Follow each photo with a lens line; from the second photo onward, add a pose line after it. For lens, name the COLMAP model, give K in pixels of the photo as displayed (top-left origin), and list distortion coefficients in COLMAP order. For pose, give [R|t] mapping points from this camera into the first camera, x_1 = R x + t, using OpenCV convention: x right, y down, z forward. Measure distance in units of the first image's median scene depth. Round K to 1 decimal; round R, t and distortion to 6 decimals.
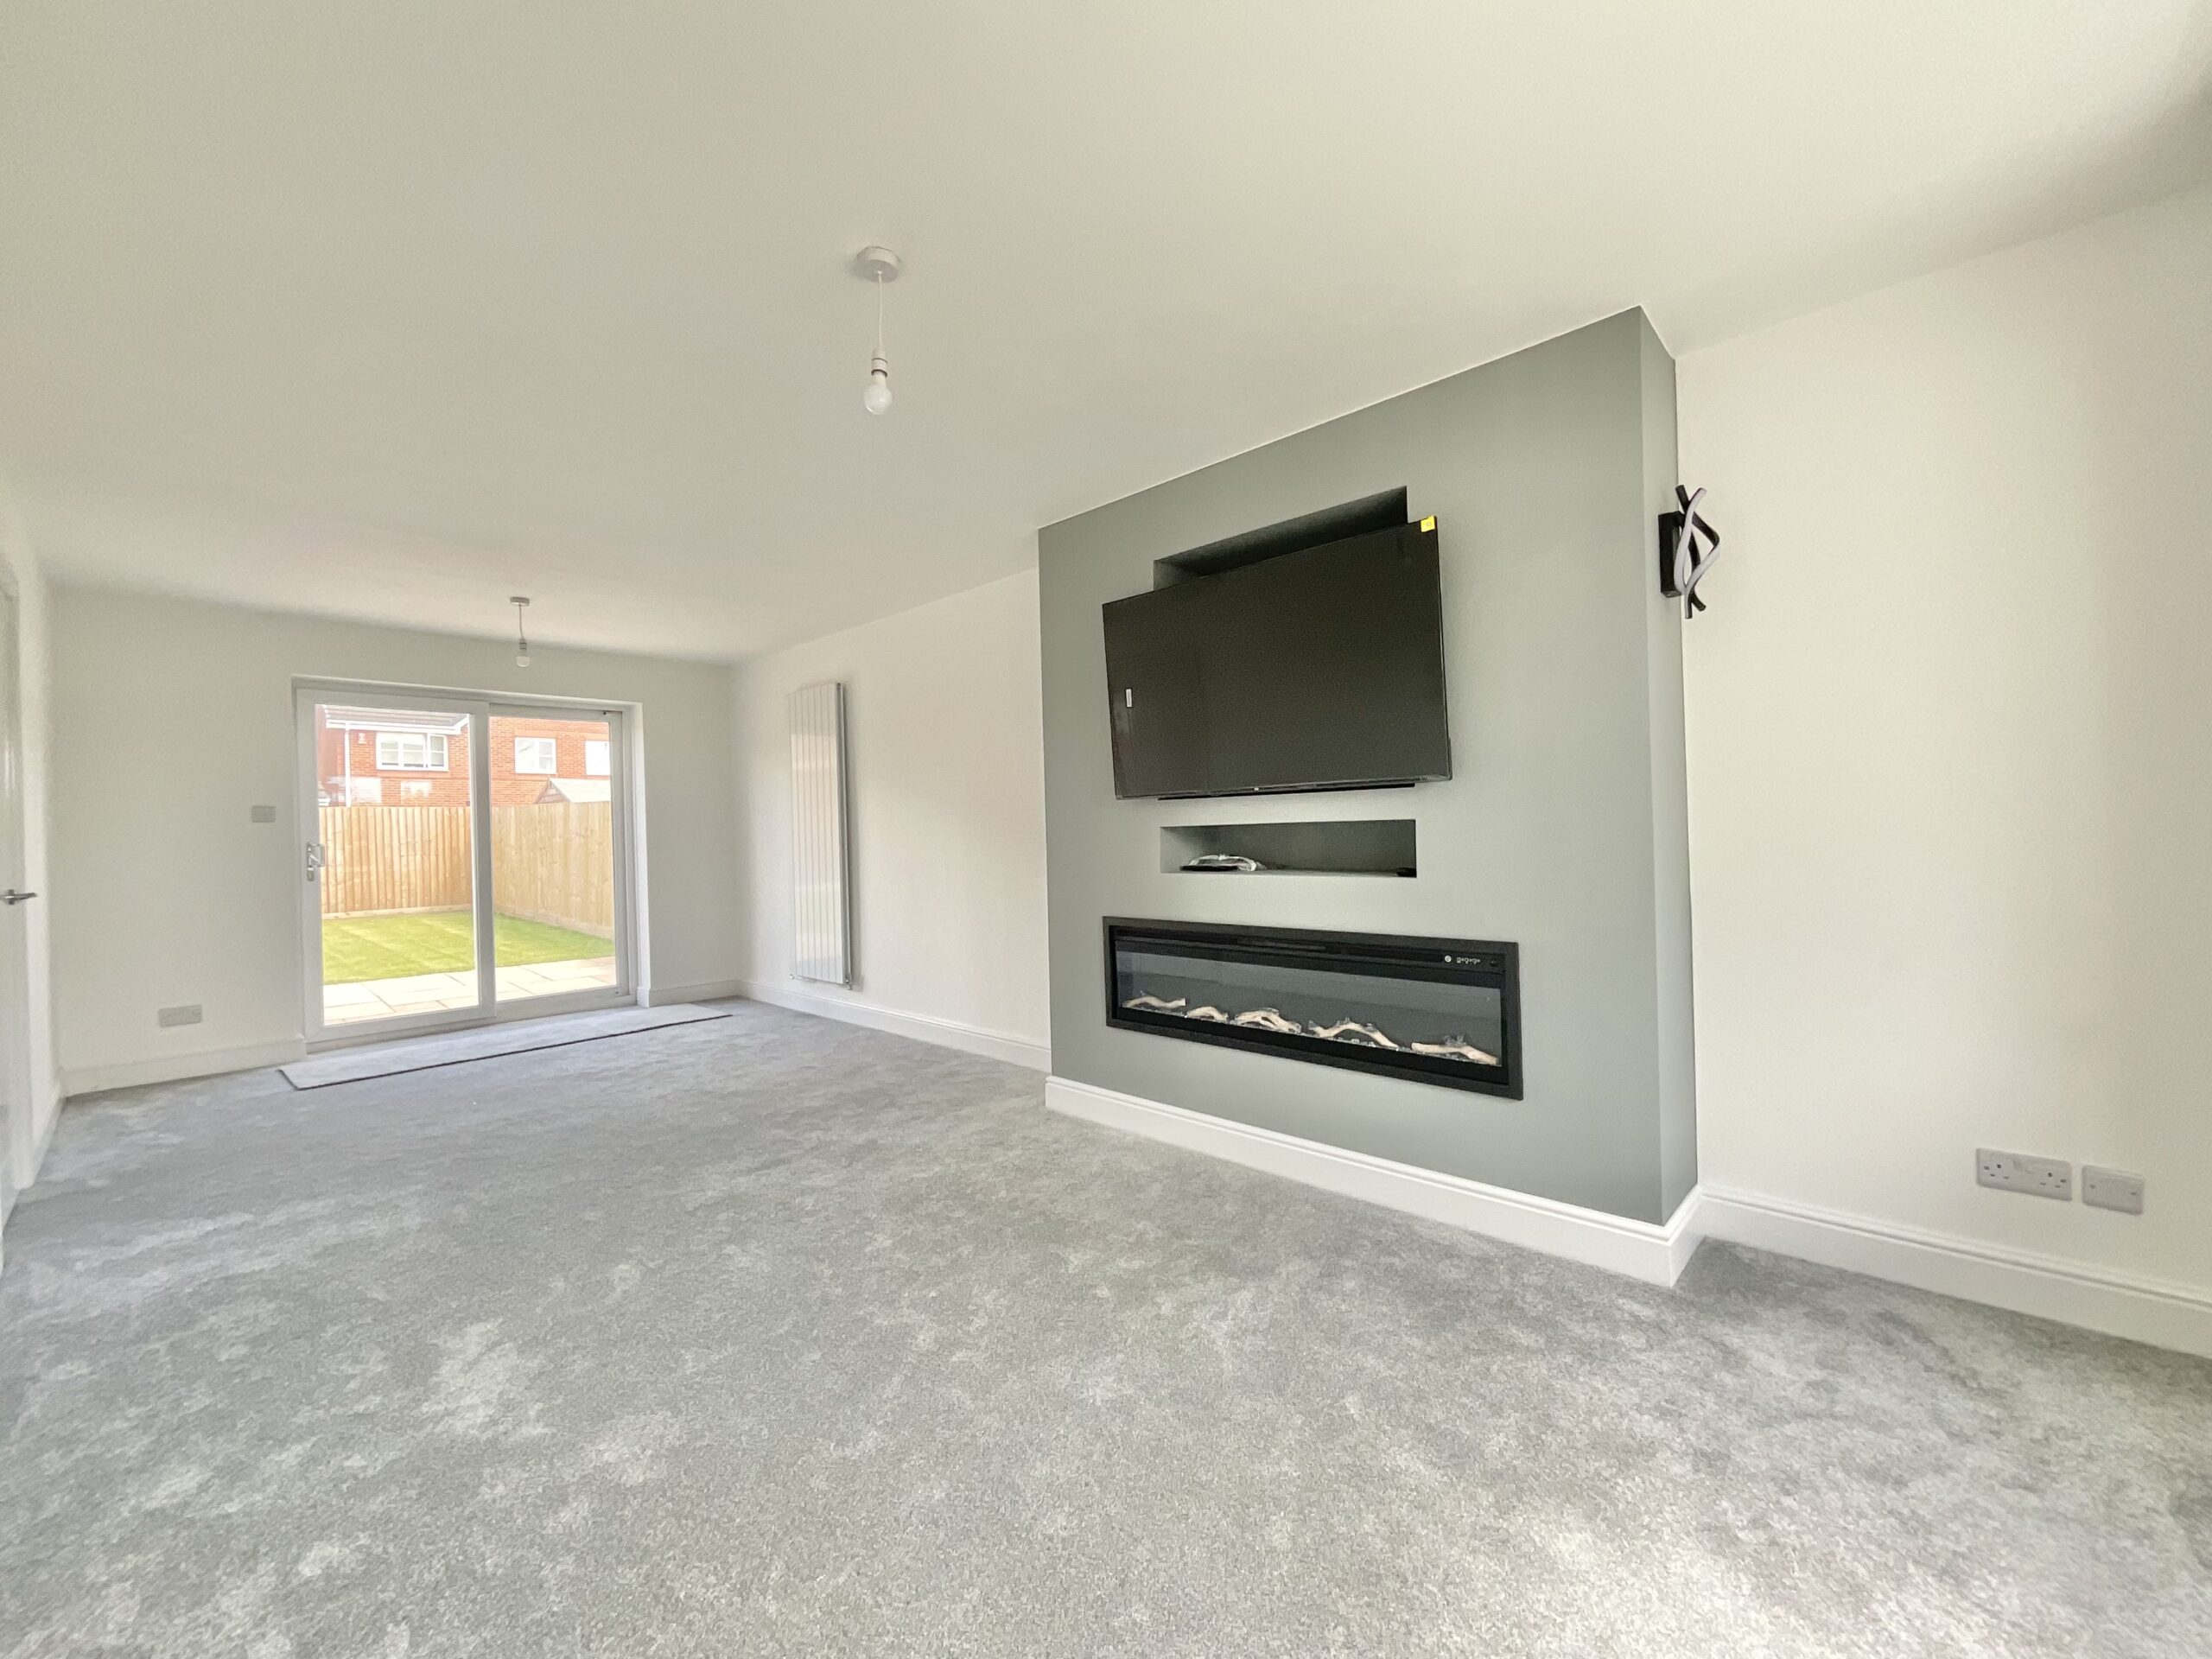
lens RADIAL K [[899.0, 0, 1092.1], [0, 899.0, 834.0], [0, 0, 1]] dist [0.001736, -0.000210]
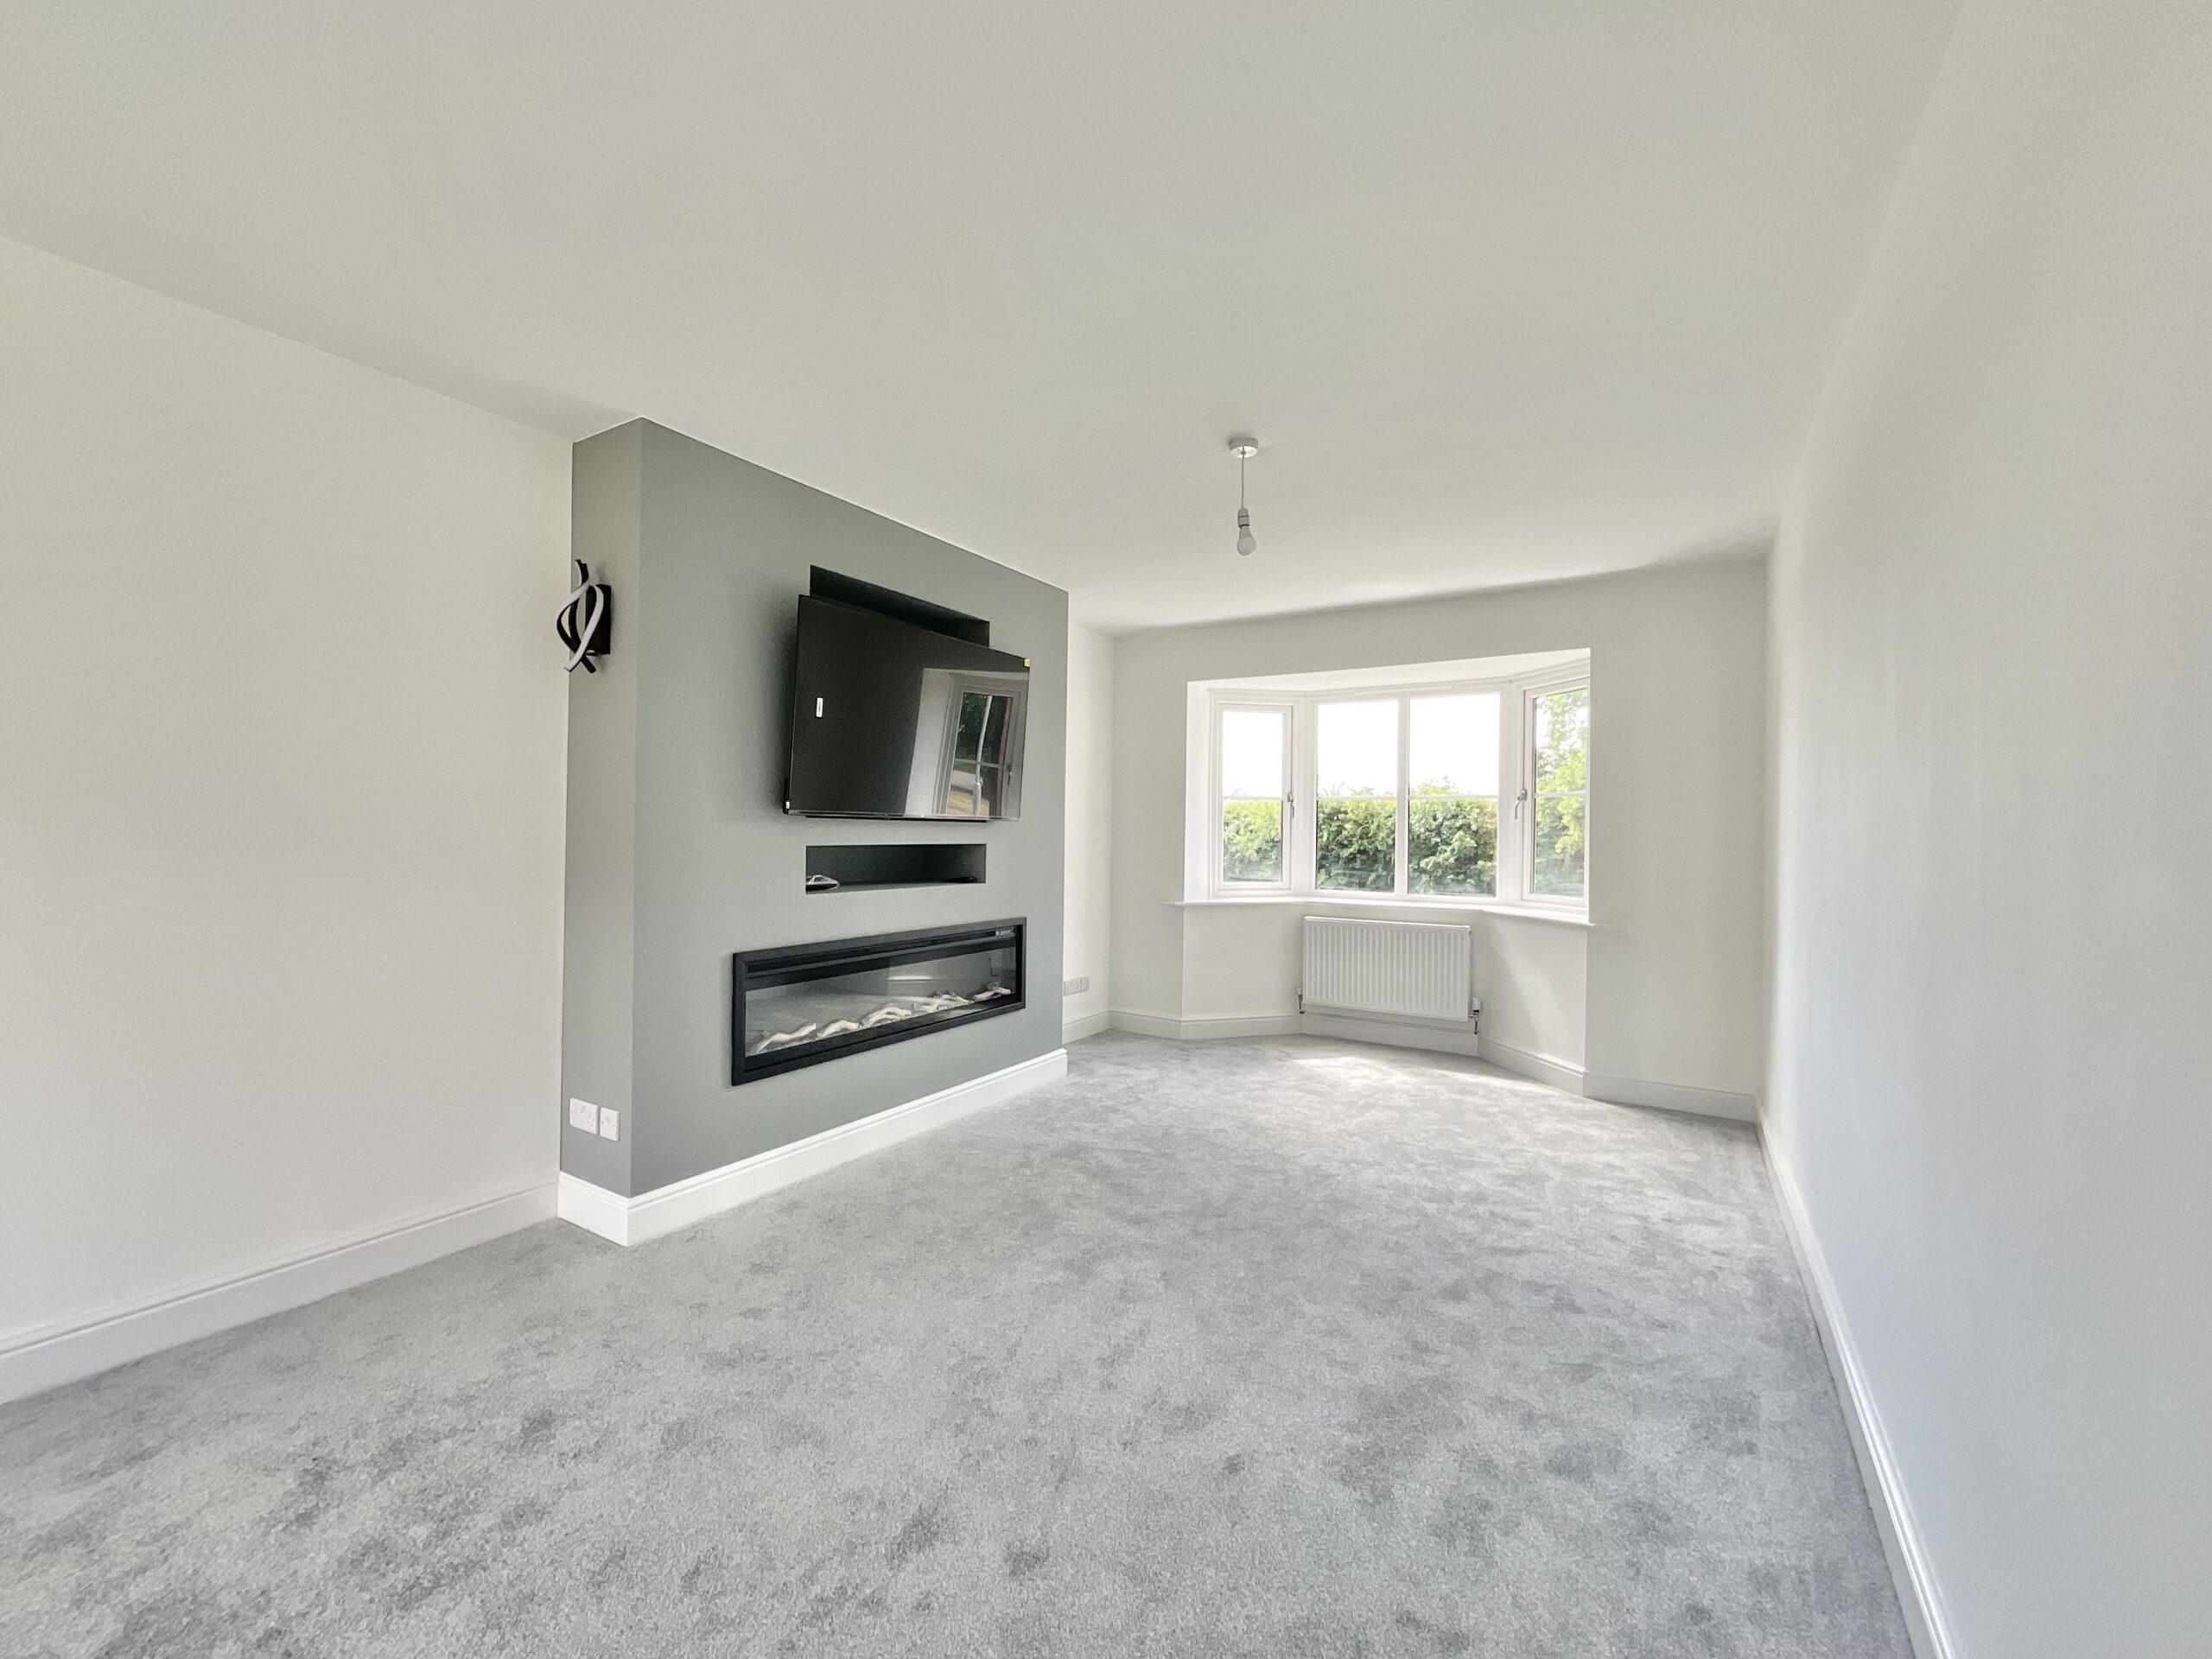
lens RADIAL K [[899.0, 0, 1100.3], [0, 899.0, 830.1], [0, 0, 1]] dist [0.001736, -0.000210]
pose [[-0.206024, 0.038312, 0.977797, -0.959417], [0.012766, 0.999253, -0.036463, 0.015784], [-0.978464, 0.004970, -0.206359, 0.933777]]
